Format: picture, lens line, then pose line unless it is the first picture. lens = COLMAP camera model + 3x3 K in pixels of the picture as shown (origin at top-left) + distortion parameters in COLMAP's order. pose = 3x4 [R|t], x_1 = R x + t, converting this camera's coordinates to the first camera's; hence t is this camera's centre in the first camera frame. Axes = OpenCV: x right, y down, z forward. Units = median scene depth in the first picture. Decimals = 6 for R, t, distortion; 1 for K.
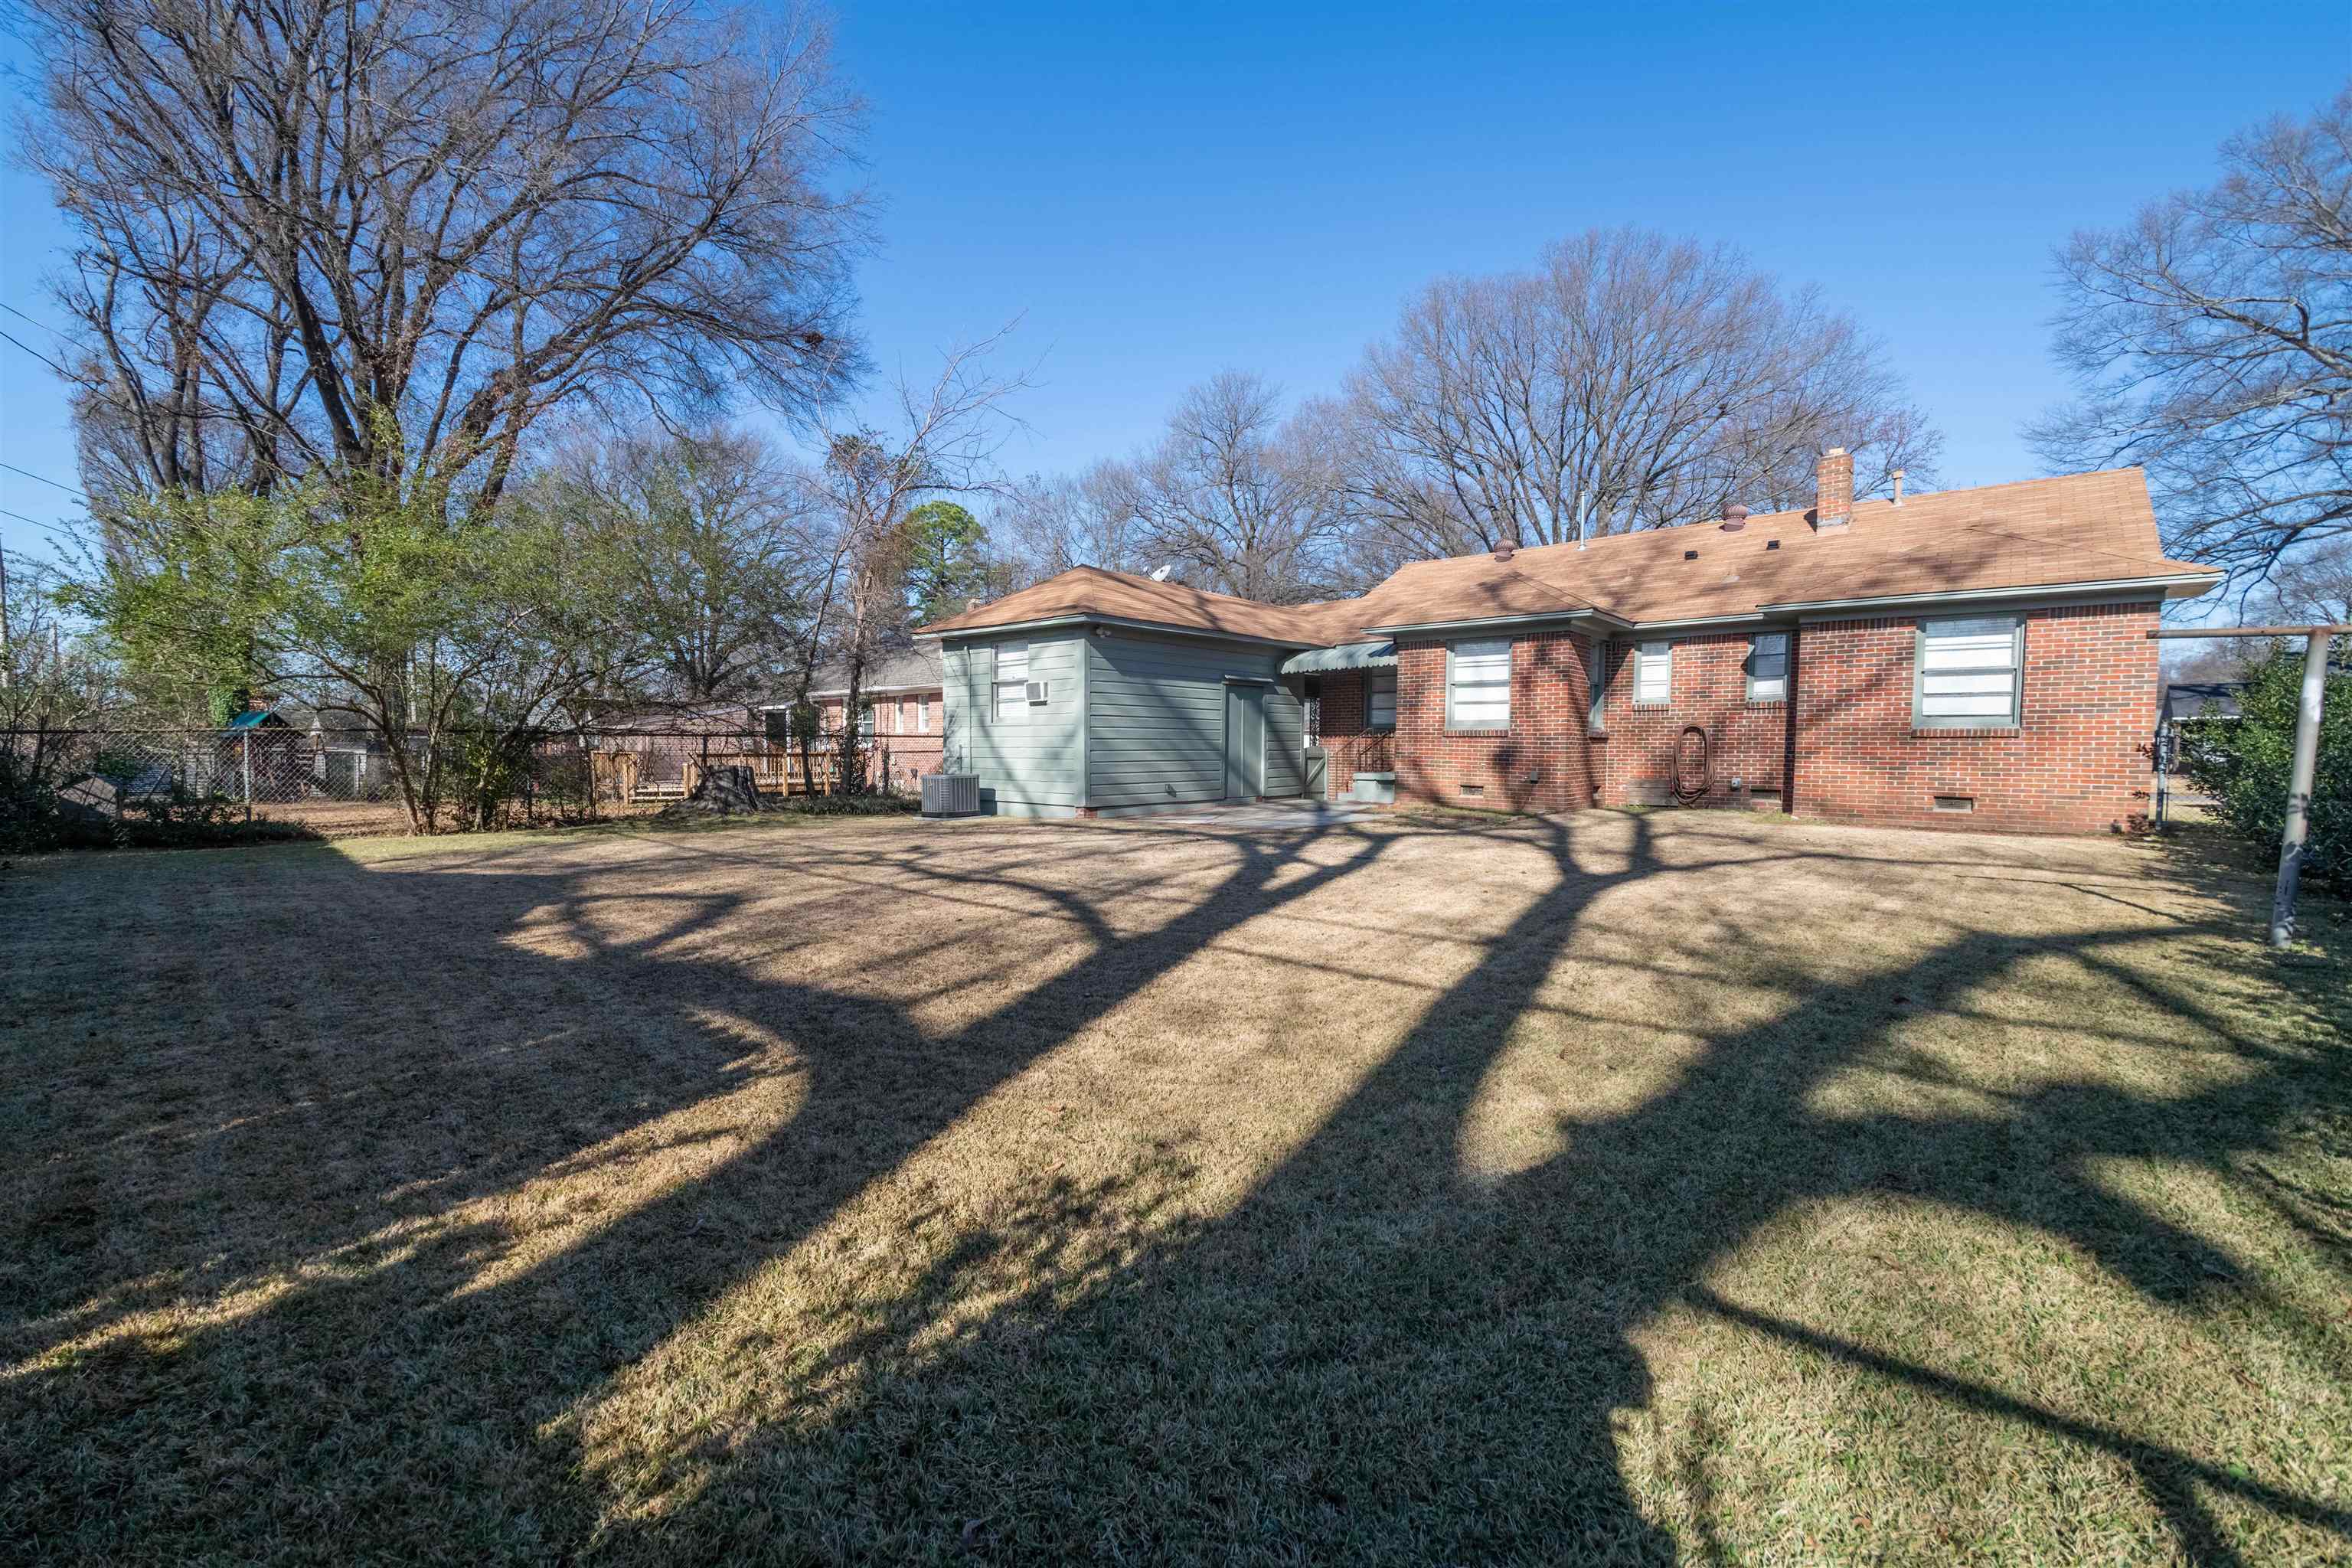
lens RADIAL K [[1001.6, 0, 1176.0], [0, 1001.6, 784.0], [0, 0, 1]] dist [-0.000607, -0.000071]
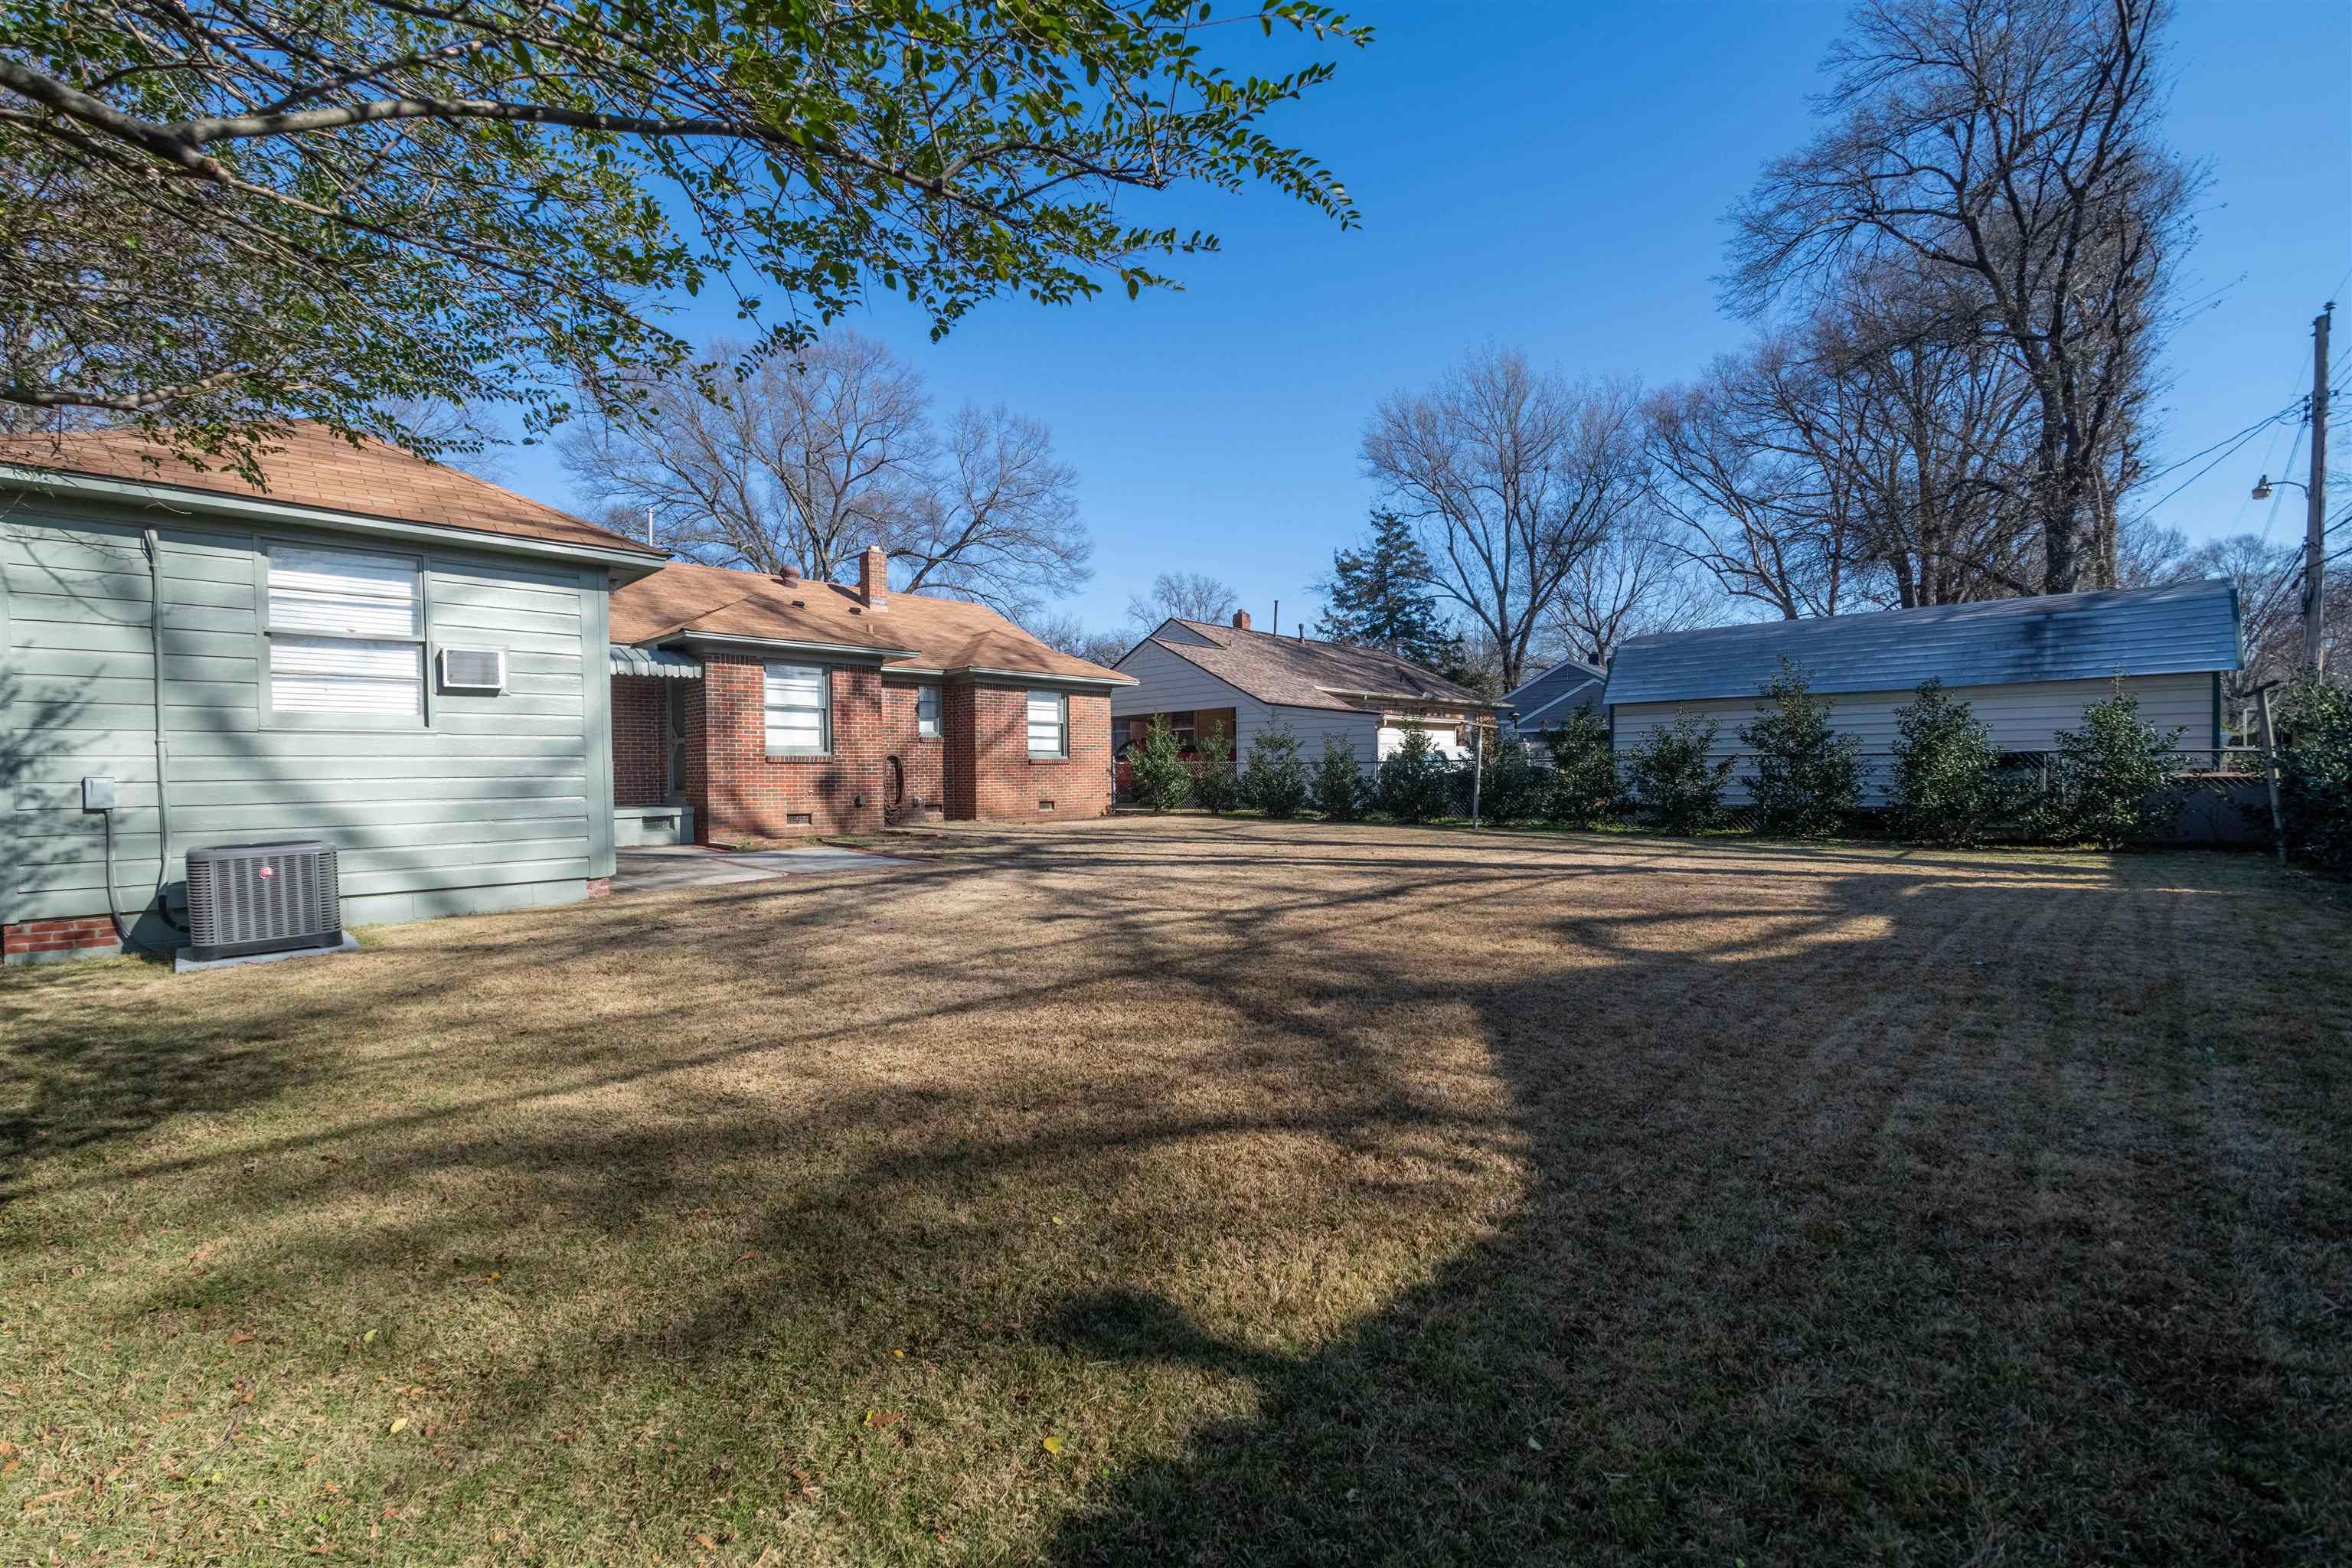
lens RADIAL K [[1001.6, 0, 1176.0], [0, 1001.6, 784.0], [0, 0, 1]] dist [-0.000607, -0.000071]
pose [[-0.003125, -0.012377, 0.999919, -0.668940], [0.054058, 0.998459, 0.012527, -0.019351], [-0.998533, 0.054093, -0.002451, 0.646064]]
